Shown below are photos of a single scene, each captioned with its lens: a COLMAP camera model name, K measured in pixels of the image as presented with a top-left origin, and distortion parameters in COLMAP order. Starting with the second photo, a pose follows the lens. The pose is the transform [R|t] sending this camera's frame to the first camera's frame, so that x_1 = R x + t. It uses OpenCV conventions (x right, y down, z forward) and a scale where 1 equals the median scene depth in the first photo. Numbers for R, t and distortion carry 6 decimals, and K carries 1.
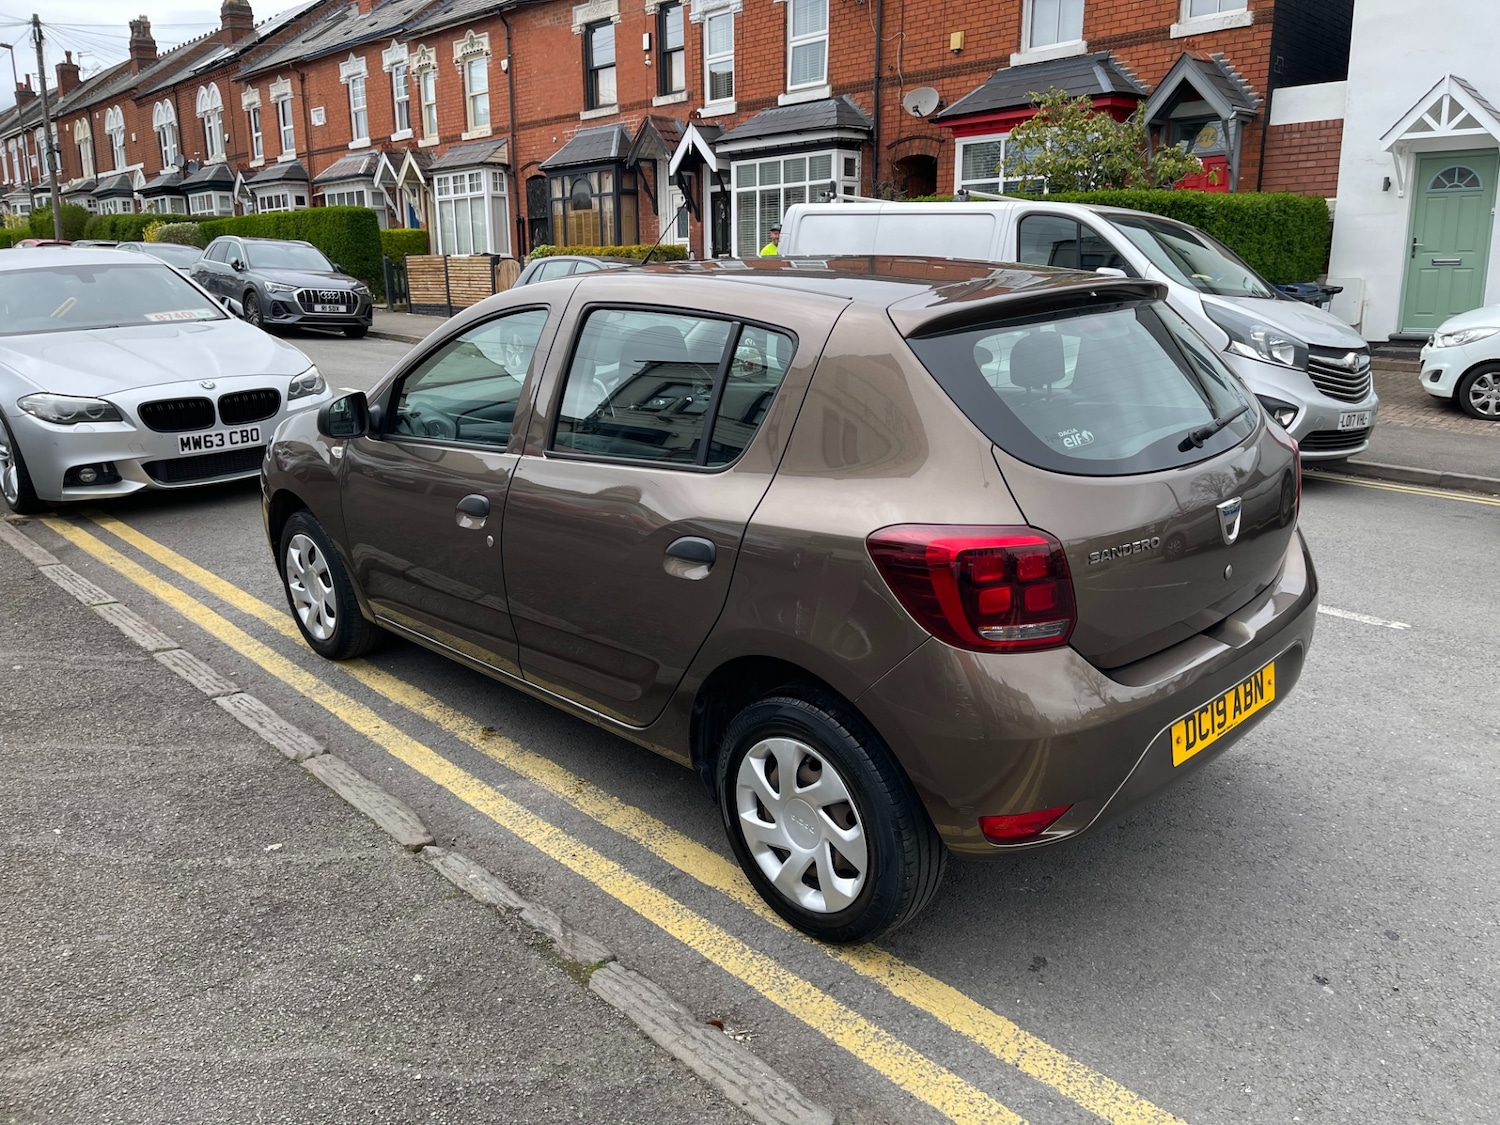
lens RADIAL K [[1128.1, 0, 752.0], [0, 1128.1, 561.2], [0, 0, 1]] dist [0.077250, -0.101365]
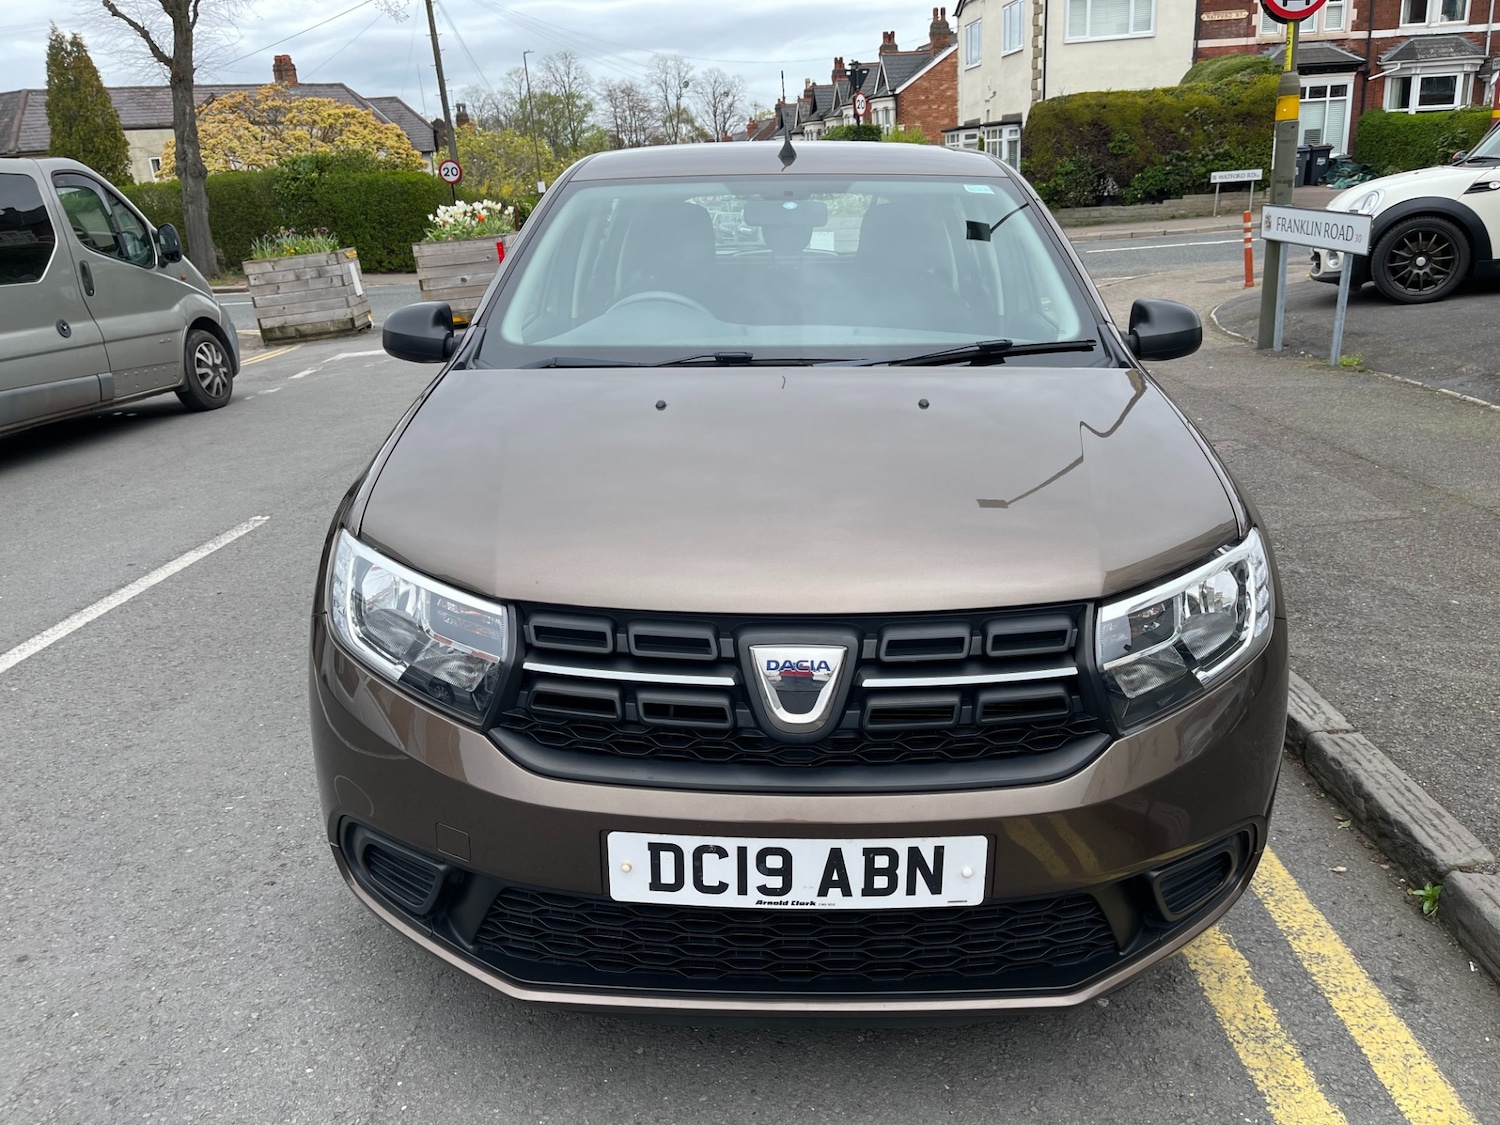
lens RADIAL K [[1128.1, 0, 752.0], [0, 1128.1, 561.2], [0, 0, 1]] dist [0.077250, -0.101365]
pose [[-0.699581, -0.189276, 0.689029, -0.207387], [0.231970, 0.851895, 0.469537, -0.119449], [-0.675853, 0.488313, -0.552063, 0.485686]]
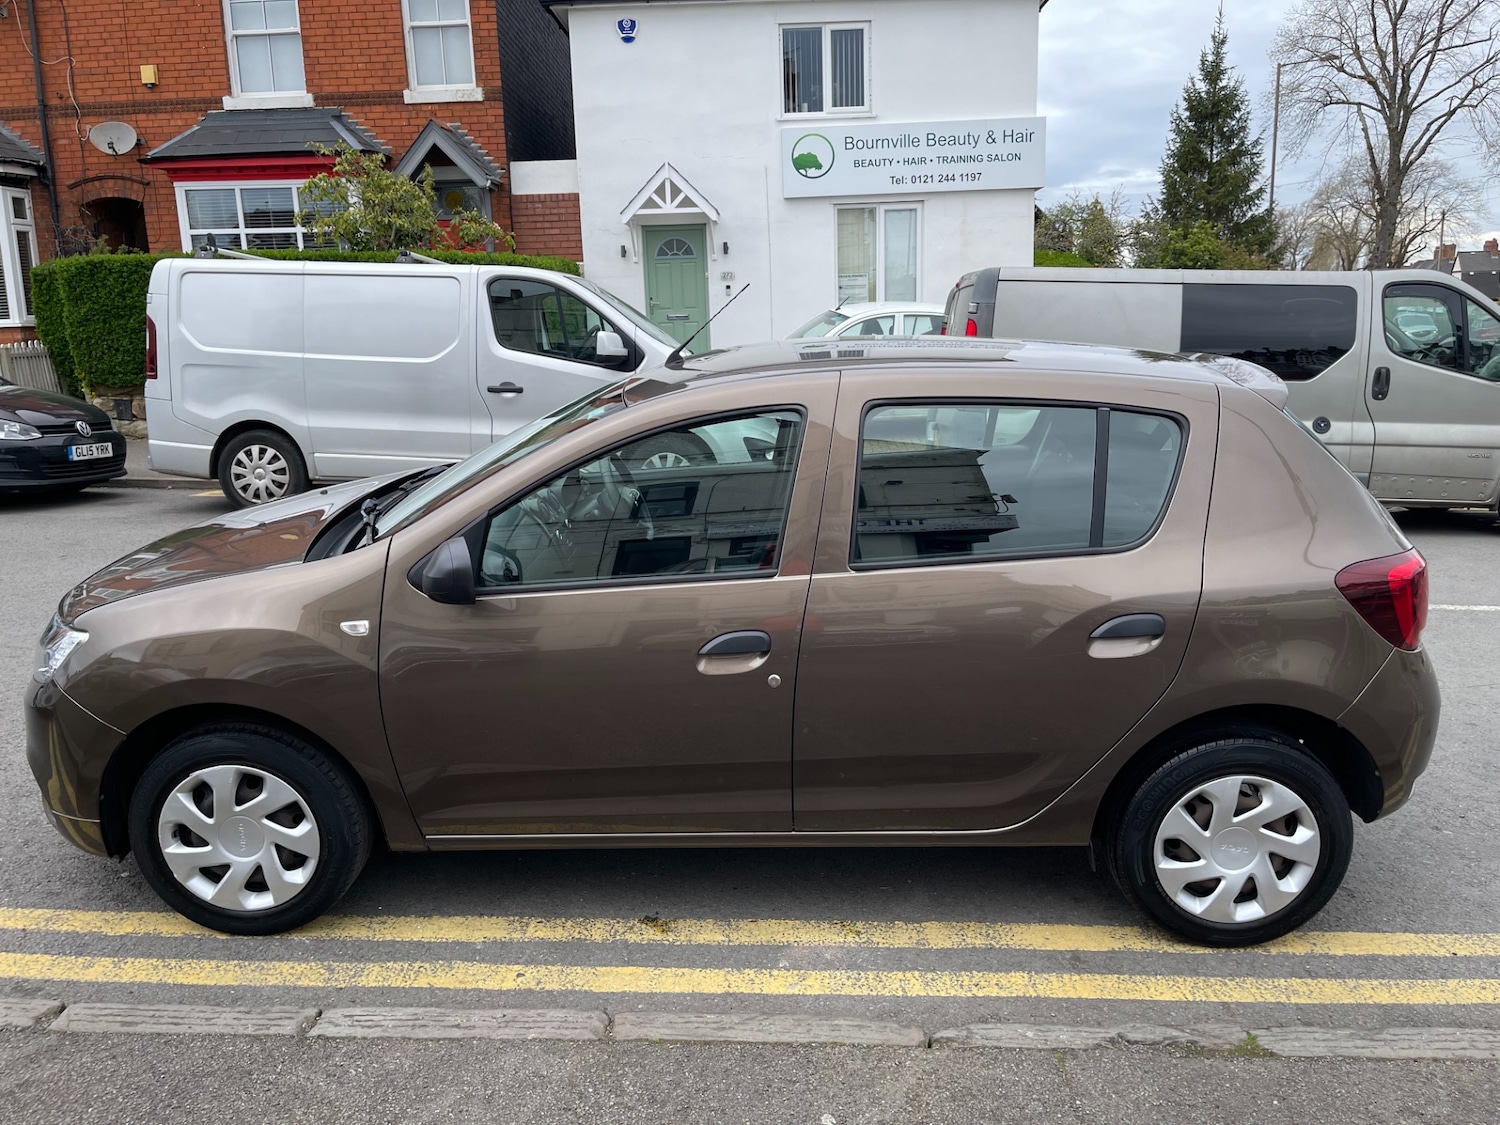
lens RADIAL K [[1128.1, 0, 752.0], [0, 1128.1, 561.2], [0, 0, 1]] dist [0.077250, -0.101365]
pose [[0.712237, -0.163455, 0.682643, -0.210416], [0.190452, 0.981029, 0.036194, -0.036515], [-0.675609, 0.104232, 0.729855, 0.098169]]
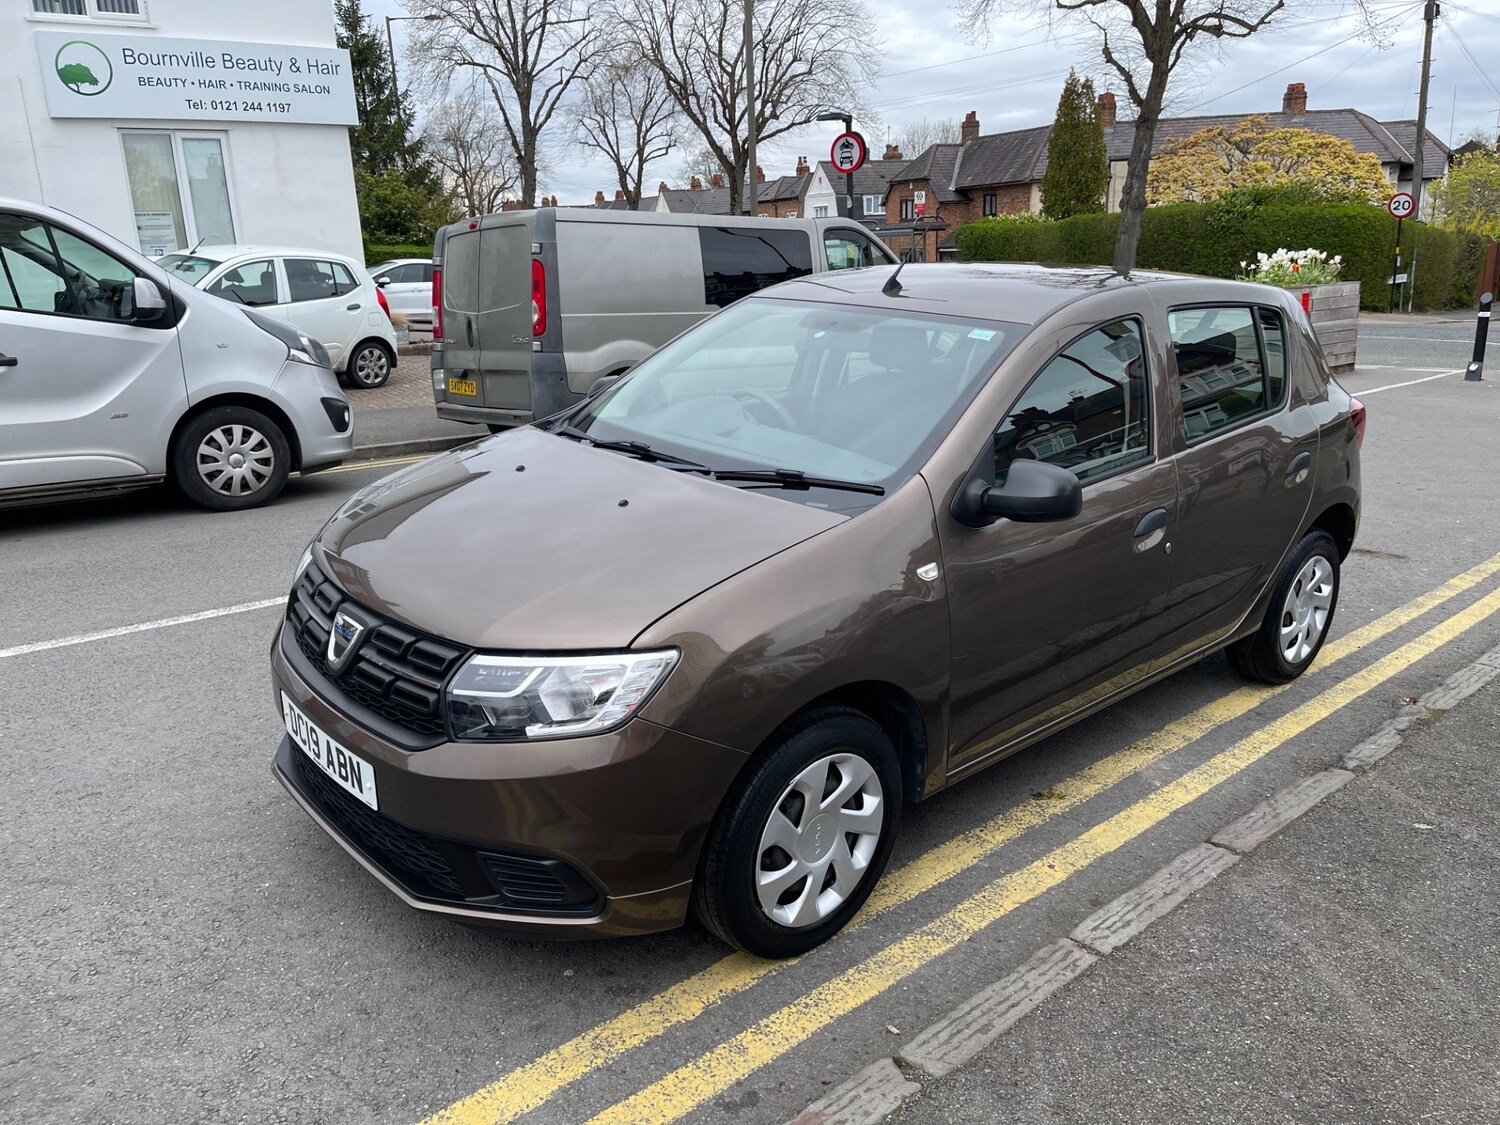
lens RADIAL K [[1128.1, 0, 752.0], [0, 1128.1, 561.2], [0, 0, 1]] dist [0.077250, -0.101365]
pose [[0.041188, -0.271582, 0.961534, -0.319289], [0.269910, 0.929596, 0.250999, -0.094215], [-0.962004, 0.249189, 0.111591, 0.323747]]
